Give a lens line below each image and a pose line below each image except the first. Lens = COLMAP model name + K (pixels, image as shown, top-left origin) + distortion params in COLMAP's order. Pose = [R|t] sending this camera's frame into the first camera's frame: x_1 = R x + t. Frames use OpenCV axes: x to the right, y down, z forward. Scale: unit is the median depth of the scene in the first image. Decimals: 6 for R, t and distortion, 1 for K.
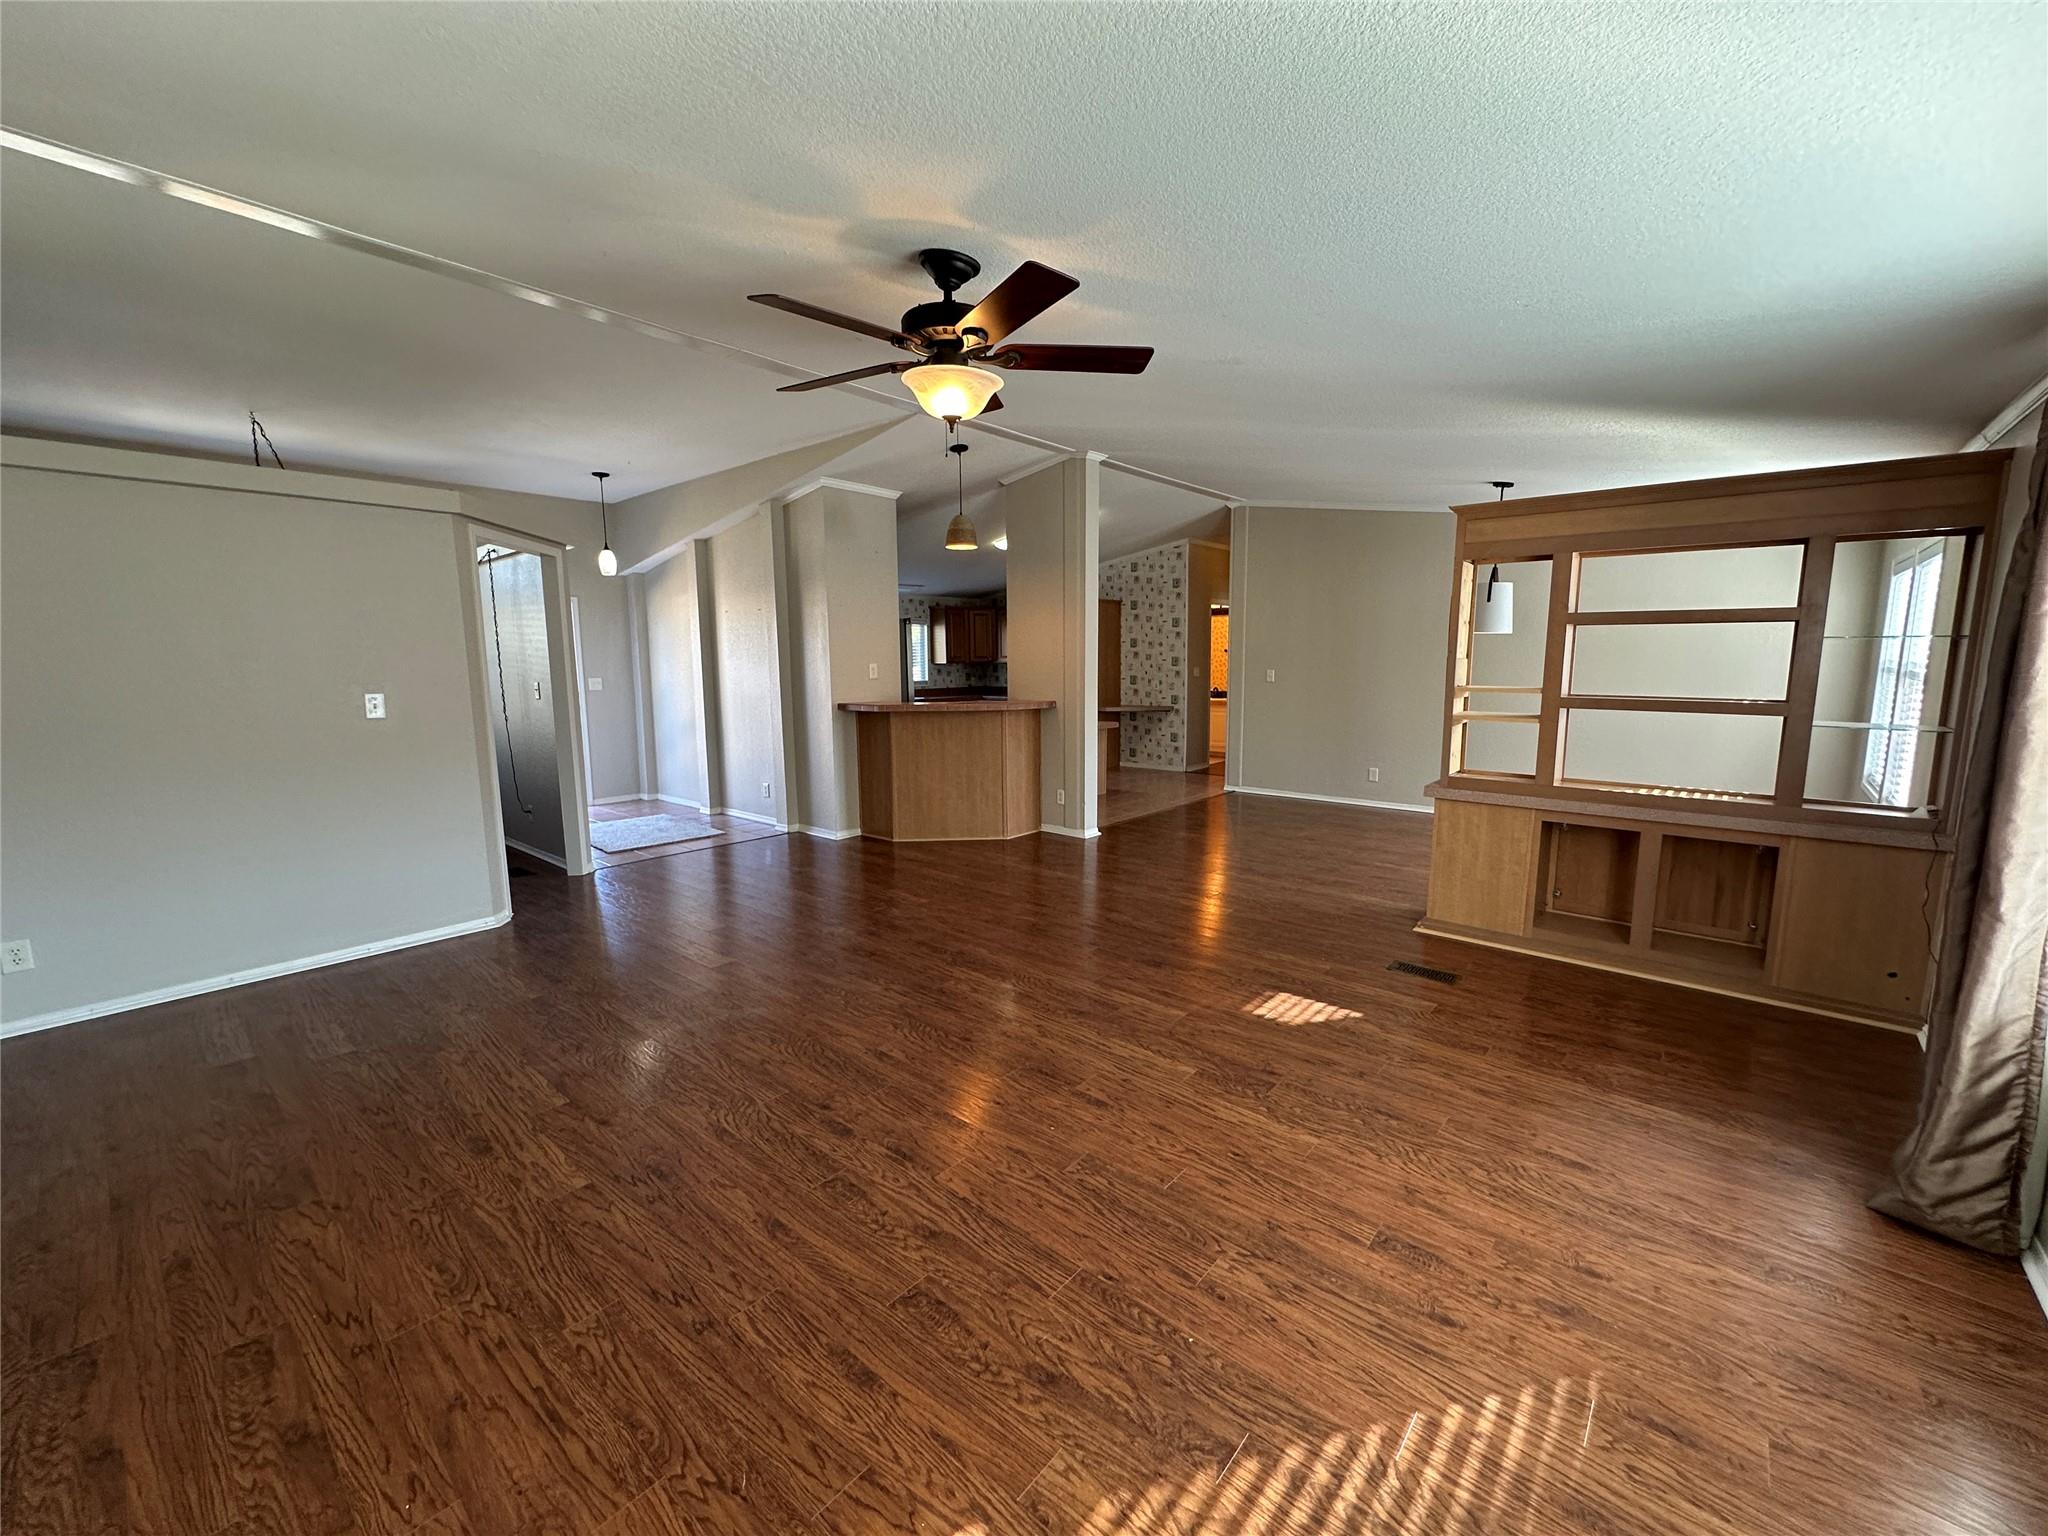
lens RADIAL K [[821.3, 0, 1026.2], [0, 821.3, 764.9], [0, 0, 1]] dist [0.001290, 0.000174]
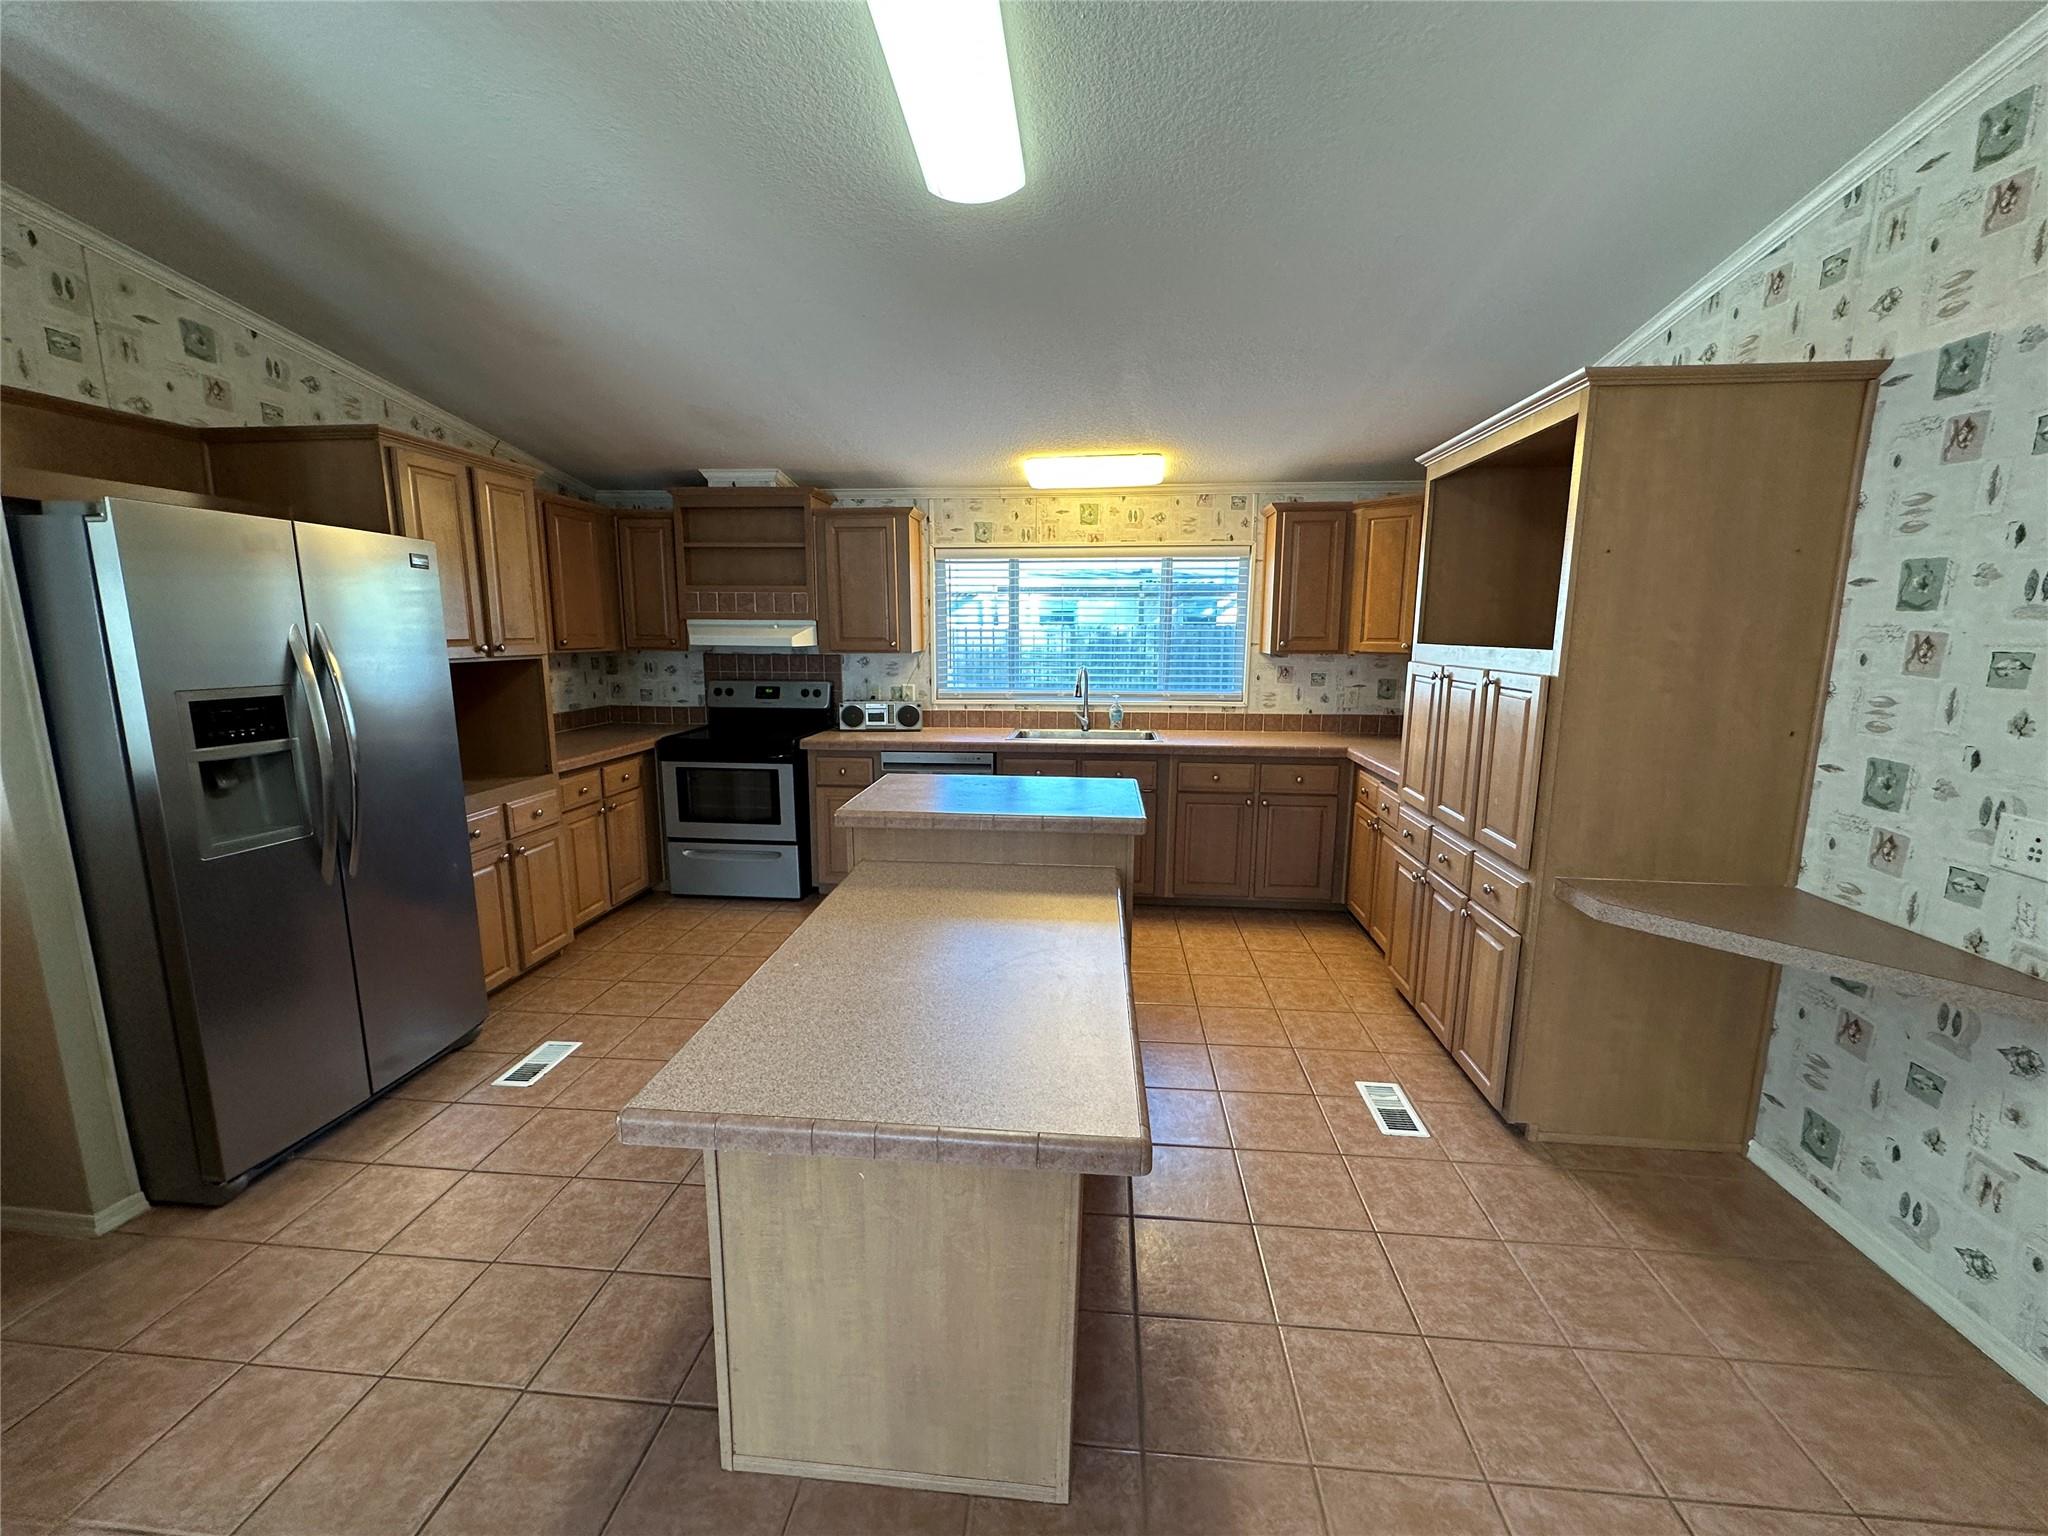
lens RADIAL K [[821.3, 0, 1008.3], [0, 821.3, 764.2], [0, 0, 1]] dist [0.001290, 0.000174]
pose [[0.573842, 0.147004, -0.805664, 0.167430], [-0.114334, 0.988504, 0.098930, -0.104340], [0.810946, 0.035345, 0.584053, 0.731310]]
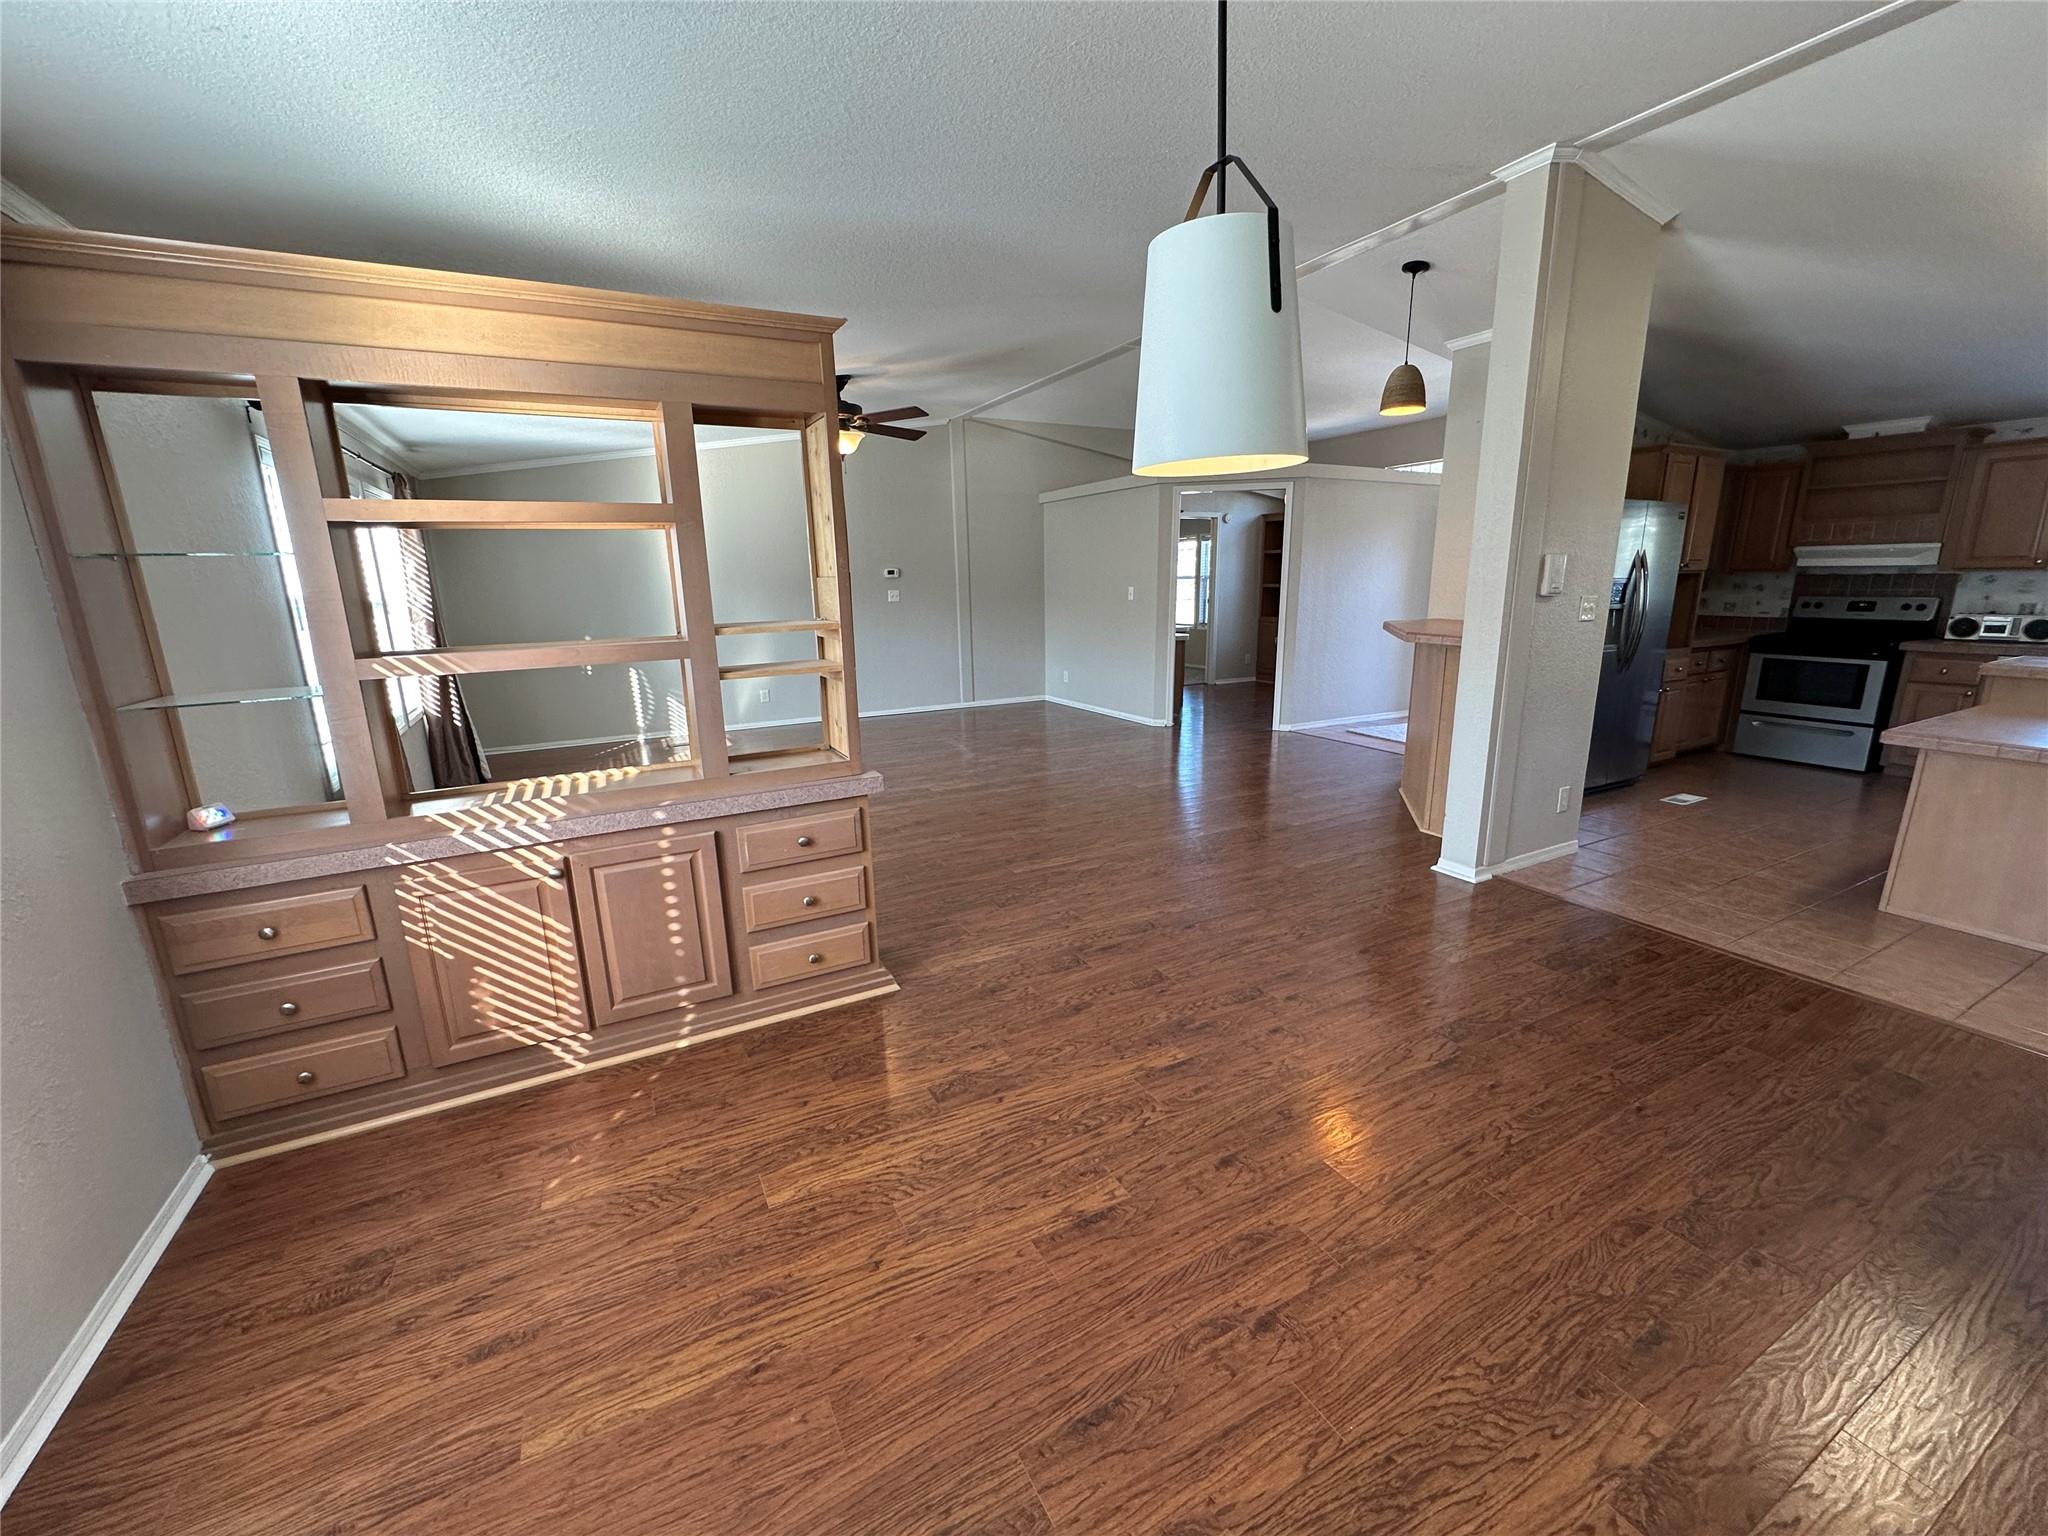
lens RADIAL K [[821.3, 0, 1030.1], [0, 821.3, 776.6], [0, 0, 1]] dist [0.001290, 0.000174]
pose [[-0.340852, 0.238686, -0.909312, 0.440971], [-0.106516, 0.951200, 0.289608, -0.074897], [0.934063, 0.195570, -0.298795, 0.551844]]
